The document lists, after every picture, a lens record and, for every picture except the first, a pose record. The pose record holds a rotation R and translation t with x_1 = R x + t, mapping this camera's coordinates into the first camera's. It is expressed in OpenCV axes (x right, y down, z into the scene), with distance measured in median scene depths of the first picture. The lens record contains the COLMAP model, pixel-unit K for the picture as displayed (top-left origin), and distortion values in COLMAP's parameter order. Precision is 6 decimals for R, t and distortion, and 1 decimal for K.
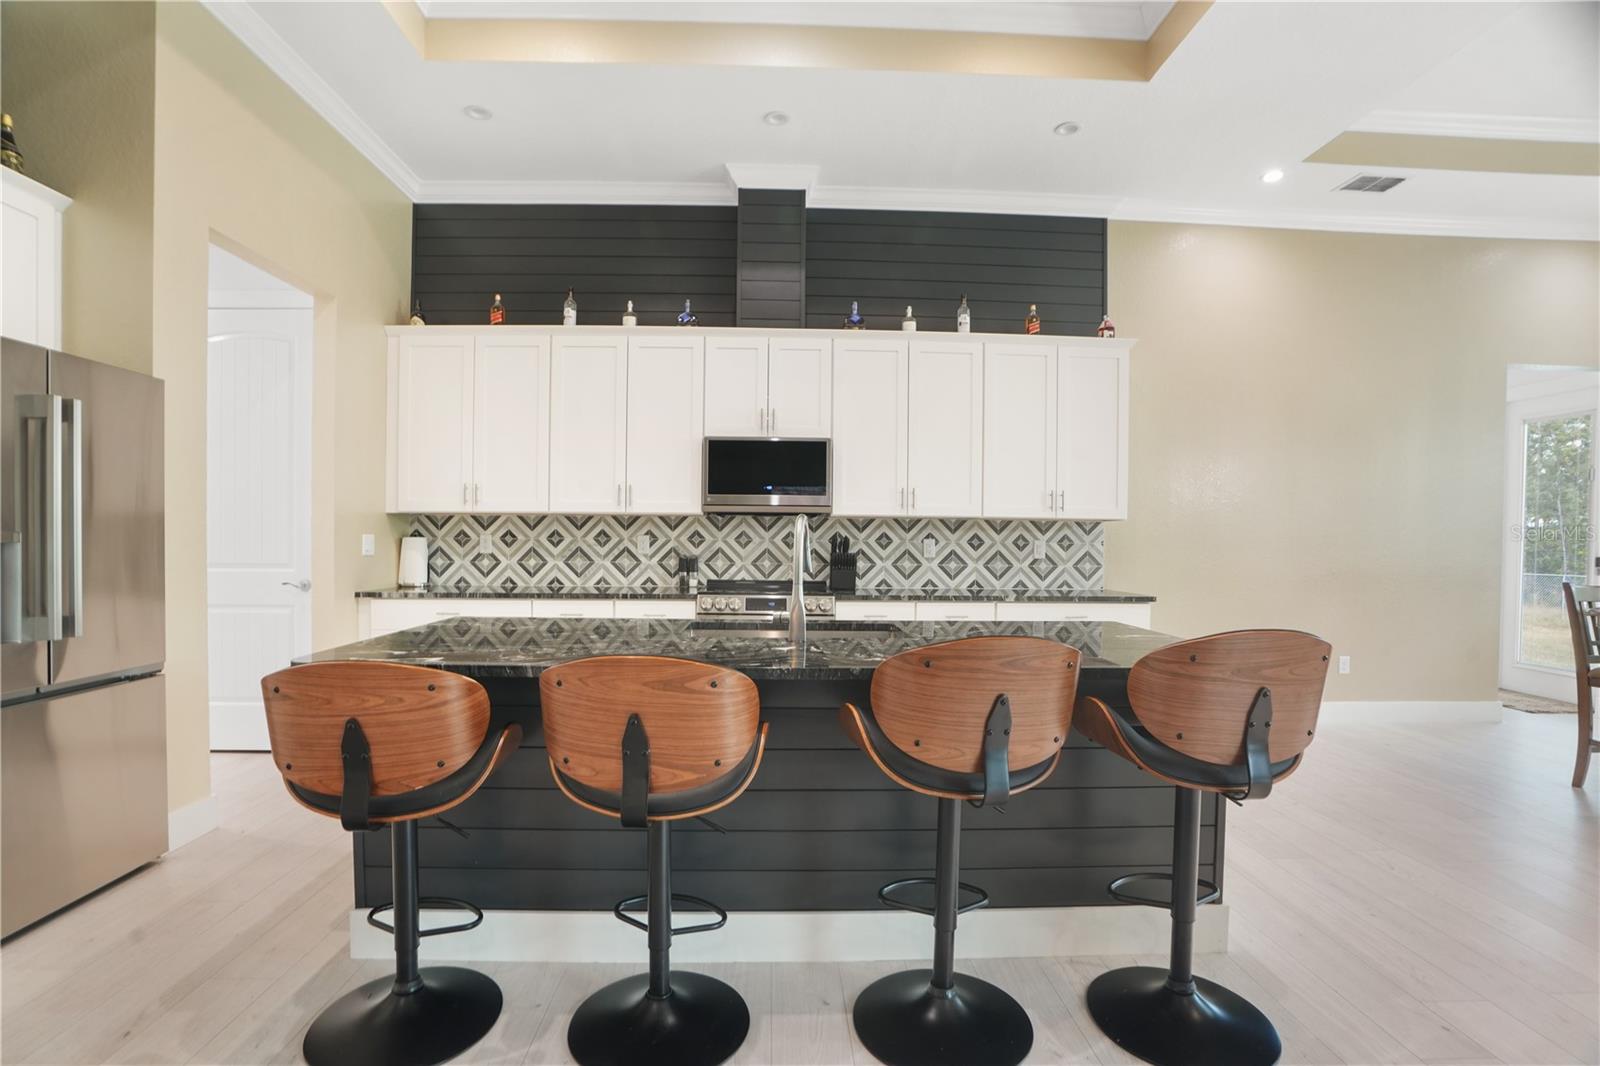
lens RADIAL K [[748.7, 0, 776.2], [0, 748.7, 546.5], [0, 0, 1]] dist [-0.065224, 0.029519]
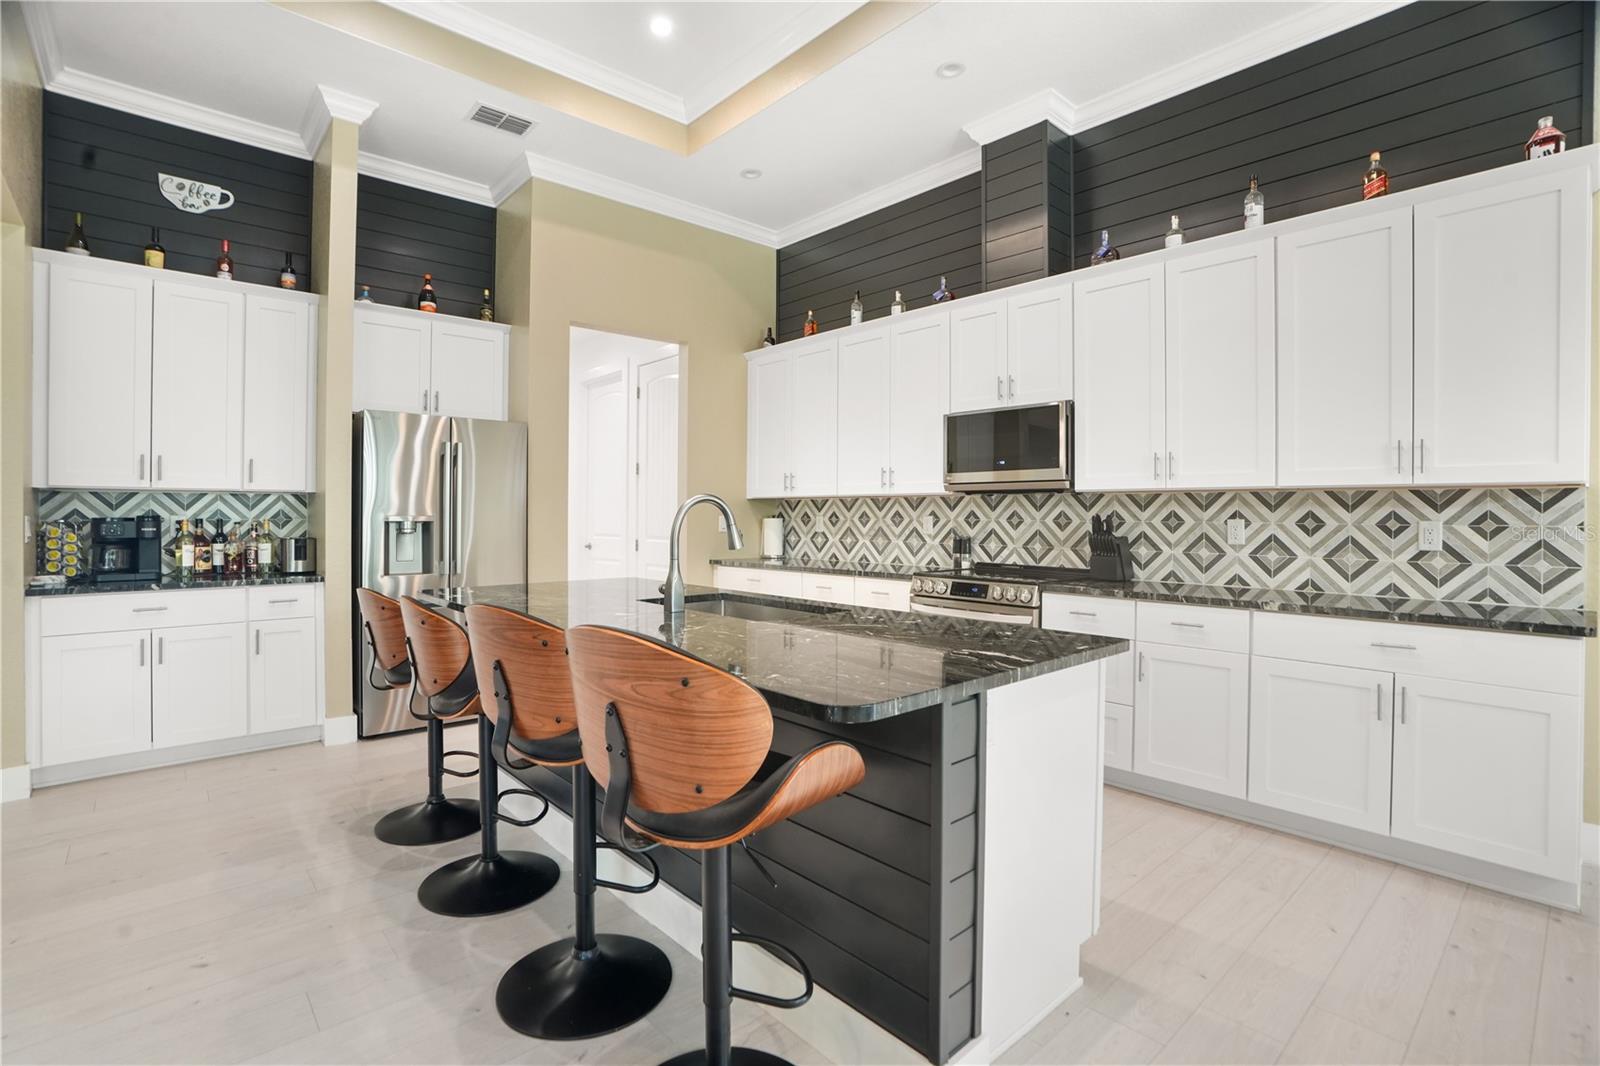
lens RADIAL K [[753.8, 0, 780.1], [0, 753.8, 516.4], [0, 0, 1]] dist [-0.061081, 0.029041]
pose [[0.641268, -0.003893, -0.767307, 0.475179], [-0.007493, 0.999908, -0.011335, -0.001206], [0.767280, 0.013018, 0.641180, 0.193606]]
